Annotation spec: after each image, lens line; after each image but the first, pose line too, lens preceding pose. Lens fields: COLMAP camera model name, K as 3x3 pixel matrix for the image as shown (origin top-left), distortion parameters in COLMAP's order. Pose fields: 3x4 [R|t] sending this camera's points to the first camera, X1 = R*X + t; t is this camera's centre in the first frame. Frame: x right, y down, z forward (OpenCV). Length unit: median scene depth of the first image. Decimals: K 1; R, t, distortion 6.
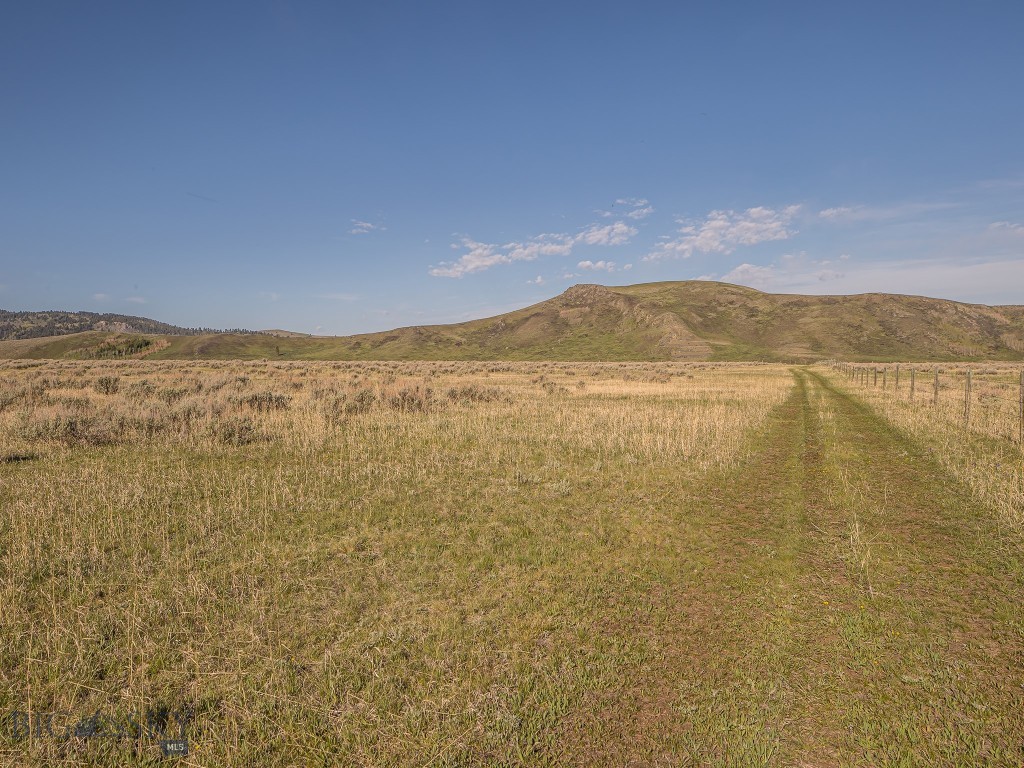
lens RADIAL K [[737.1, 0, 511.5], [0, 737.1, 385.1], [0, 0, 1]] dist [-0.017847, 0.000958]
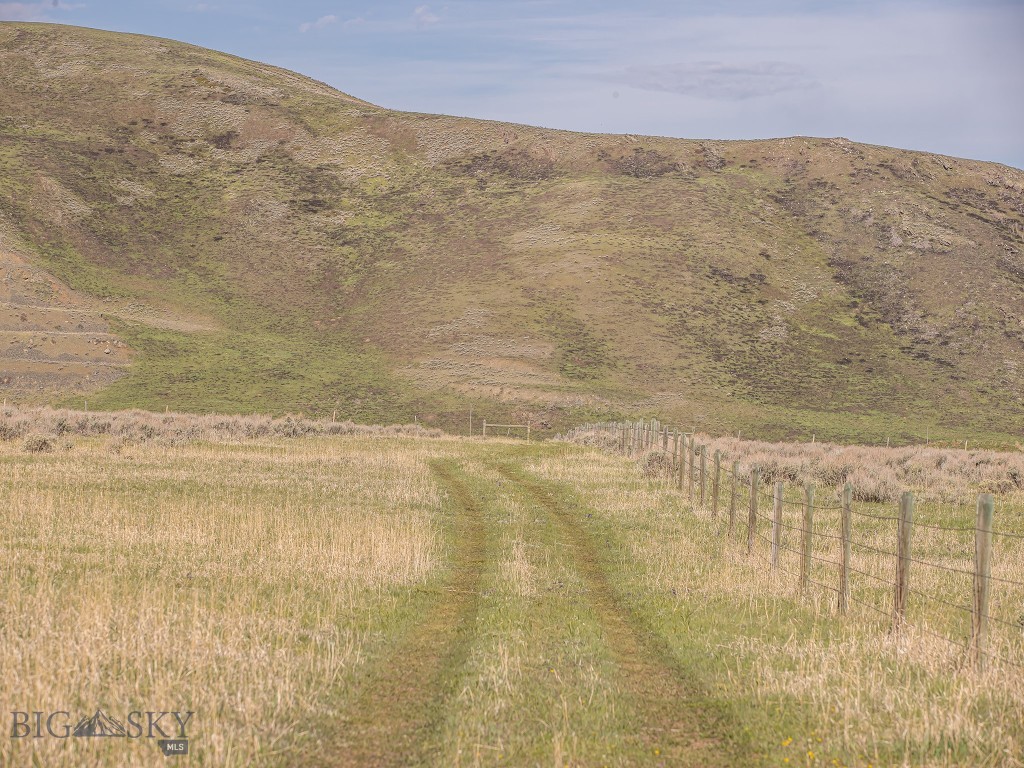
lens RADIAL K [[5936.2, 0, 512.0], [0, 5936.2, 384.1], [0, 0, 1]] dist [-0.301742, 0.000000]
pose [[0.924592, 0.041278, 0.378715, -0.285439], [-0.028349, 0.998811, -0.039654, 0.027471], [-0.379901, 0.025927, 0.924664, -0.656589]]
